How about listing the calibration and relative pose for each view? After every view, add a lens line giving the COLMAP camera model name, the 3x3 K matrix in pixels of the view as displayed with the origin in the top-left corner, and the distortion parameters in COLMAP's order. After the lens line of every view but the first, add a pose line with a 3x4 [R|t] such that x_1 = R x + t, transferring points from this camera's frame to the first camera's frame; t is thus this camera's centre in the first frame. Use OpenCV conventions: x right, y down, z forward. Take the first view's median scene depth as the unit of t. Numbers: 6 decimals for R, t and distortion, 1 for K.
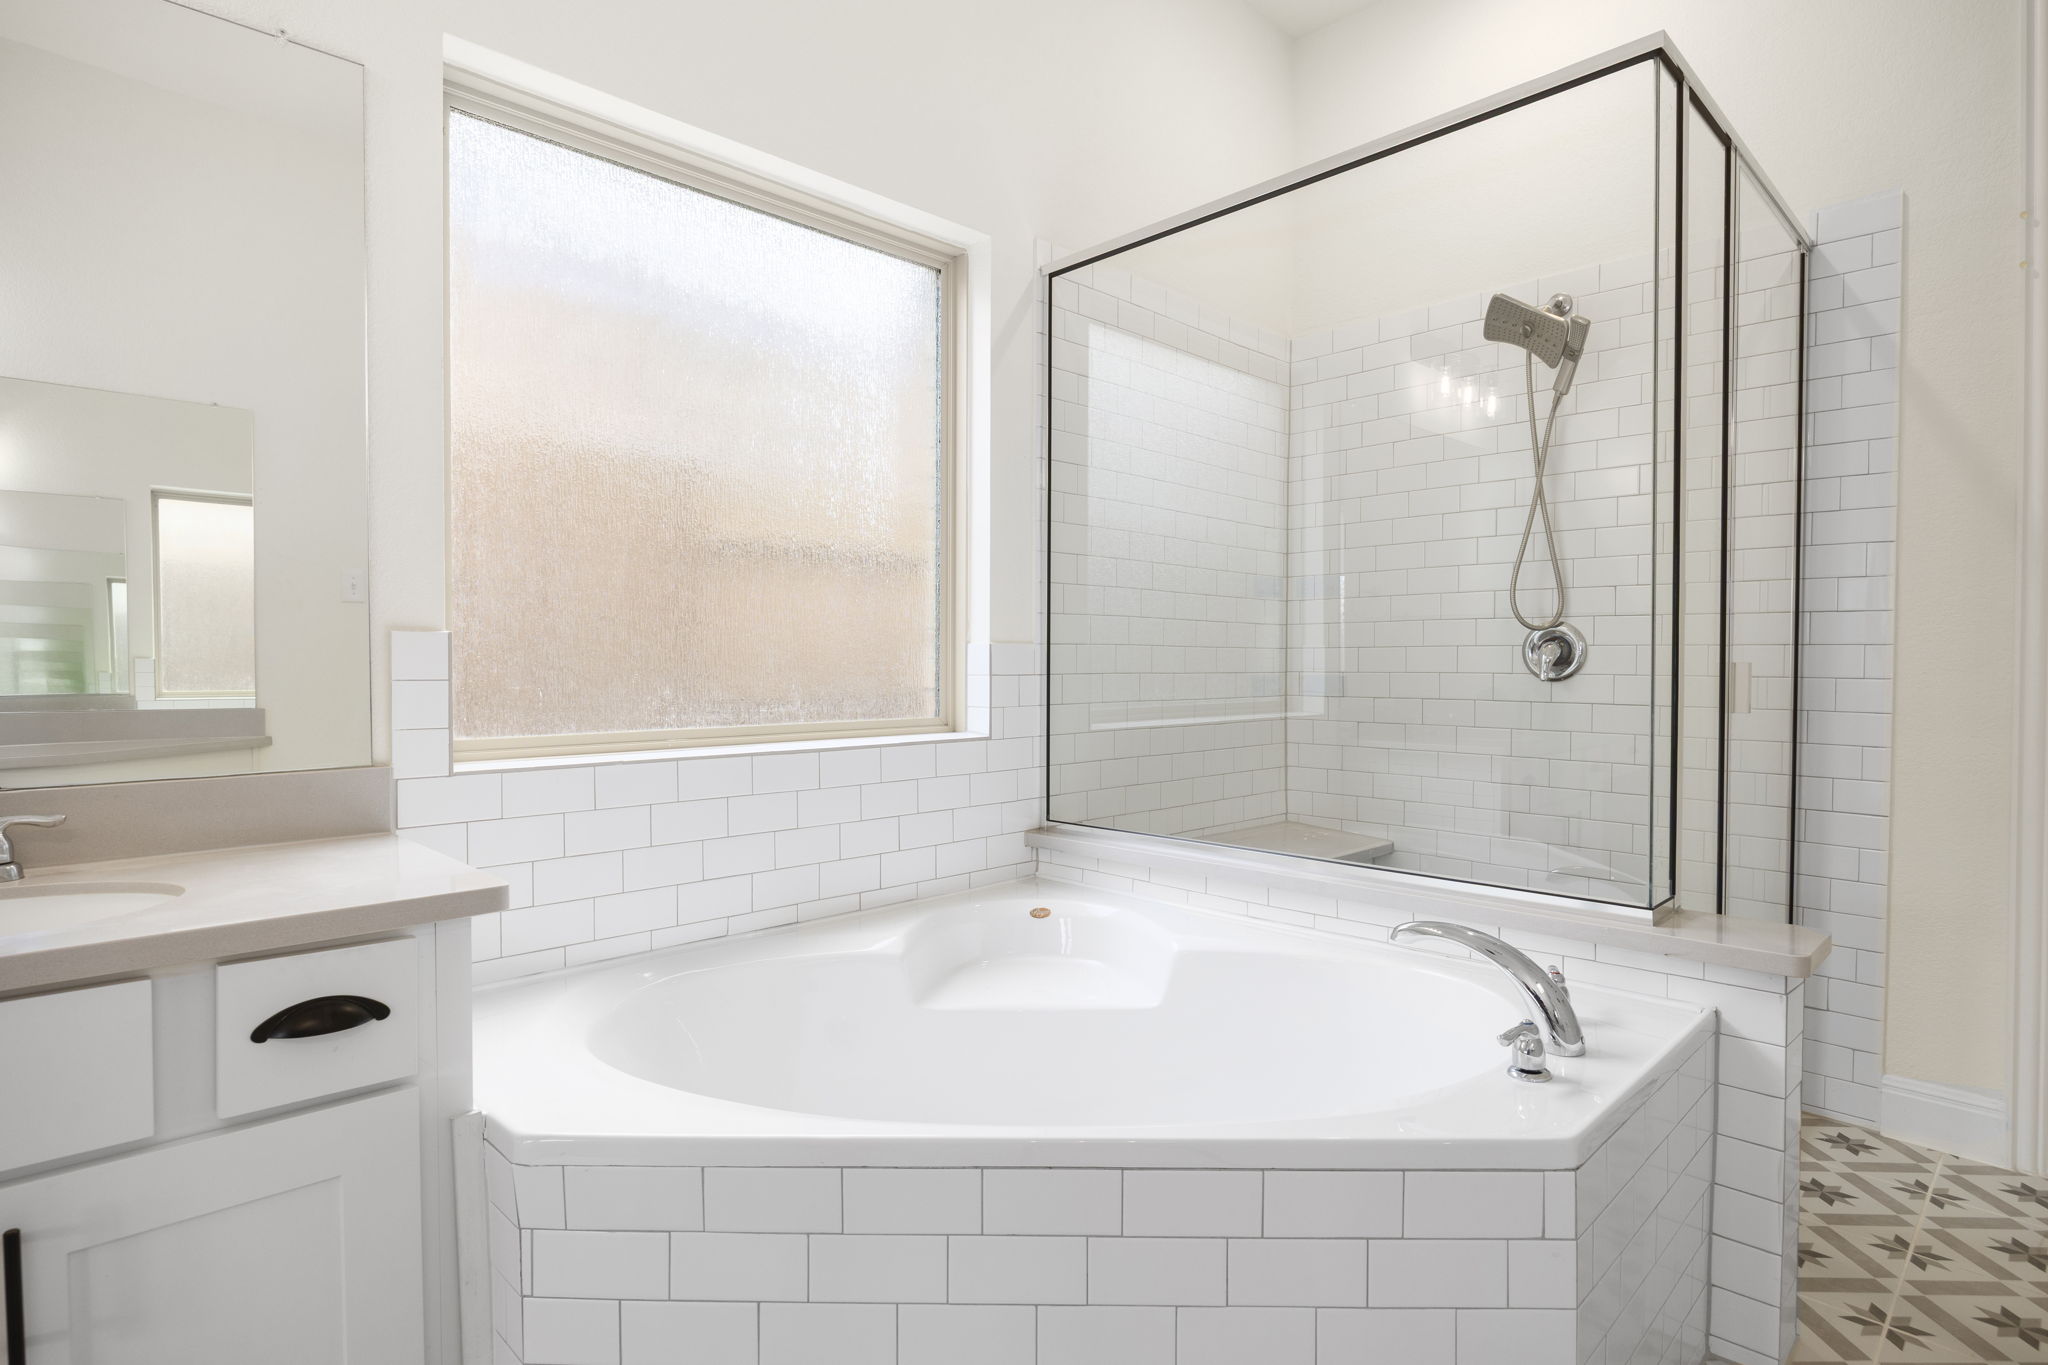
lens RADIAL K [[1068.4, 0, 1029.2], [0, 1068.4, 677.5], [0, 0, 1]] dist [0.000798, 0.001321]
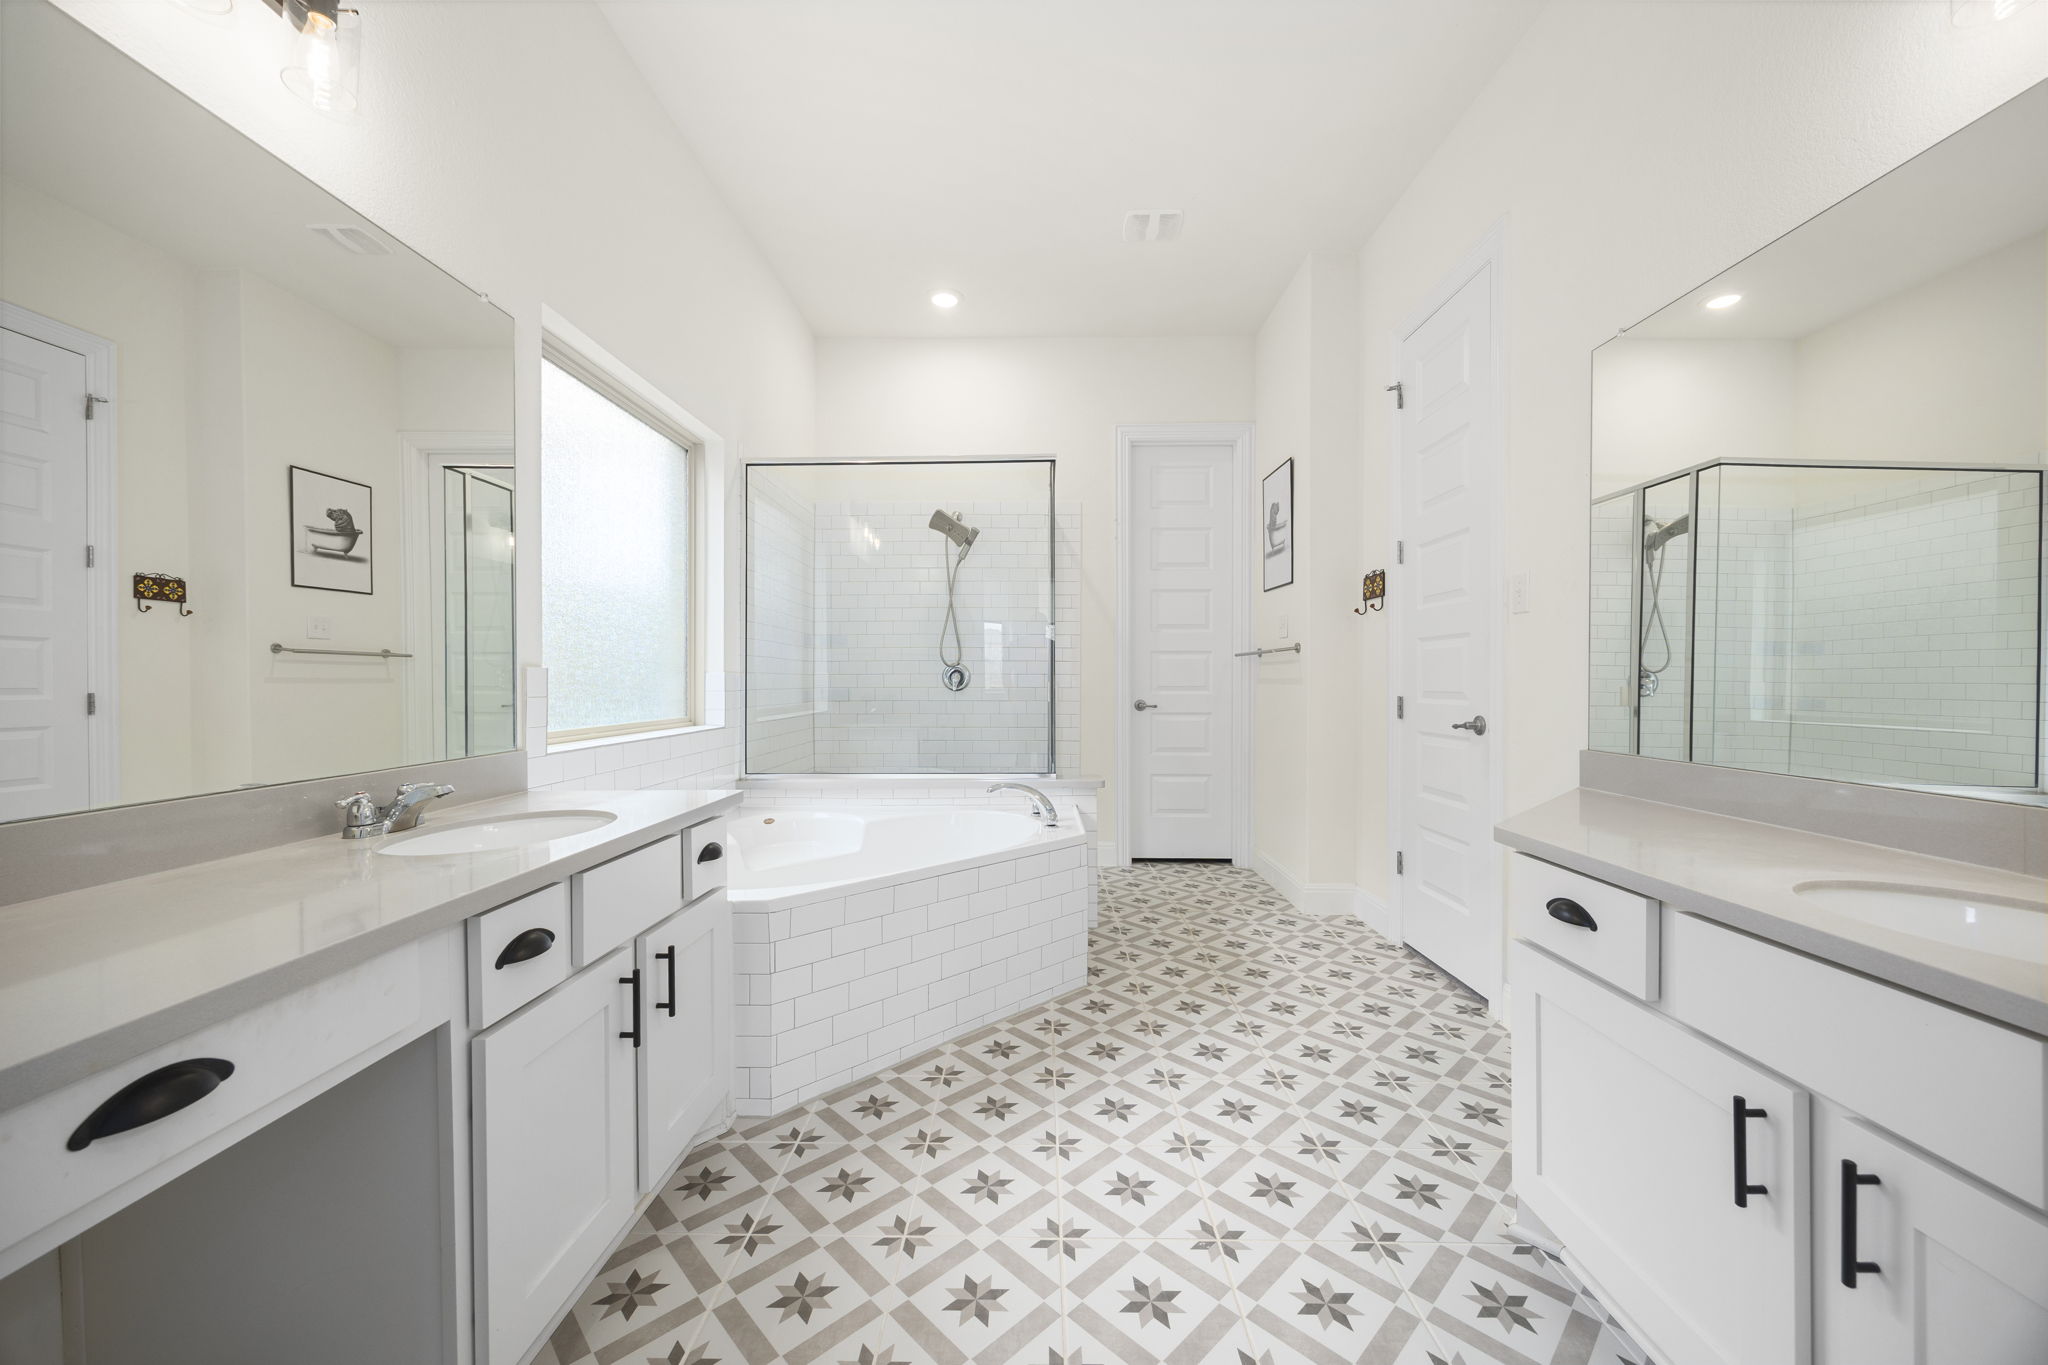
lens RADIAL K [[787.8, 0, 1021.6], [0, 787.8, 681.2], [0, 0, 1]] dist [0.002050, -0.000396]
pose [[0.720712, -0.003935, 0.693224, -0.523097], [0.015233, 0.999832, -0.010162, 0.001817], [-0.693068, 0.017883, 0.720651, -0.233528]]
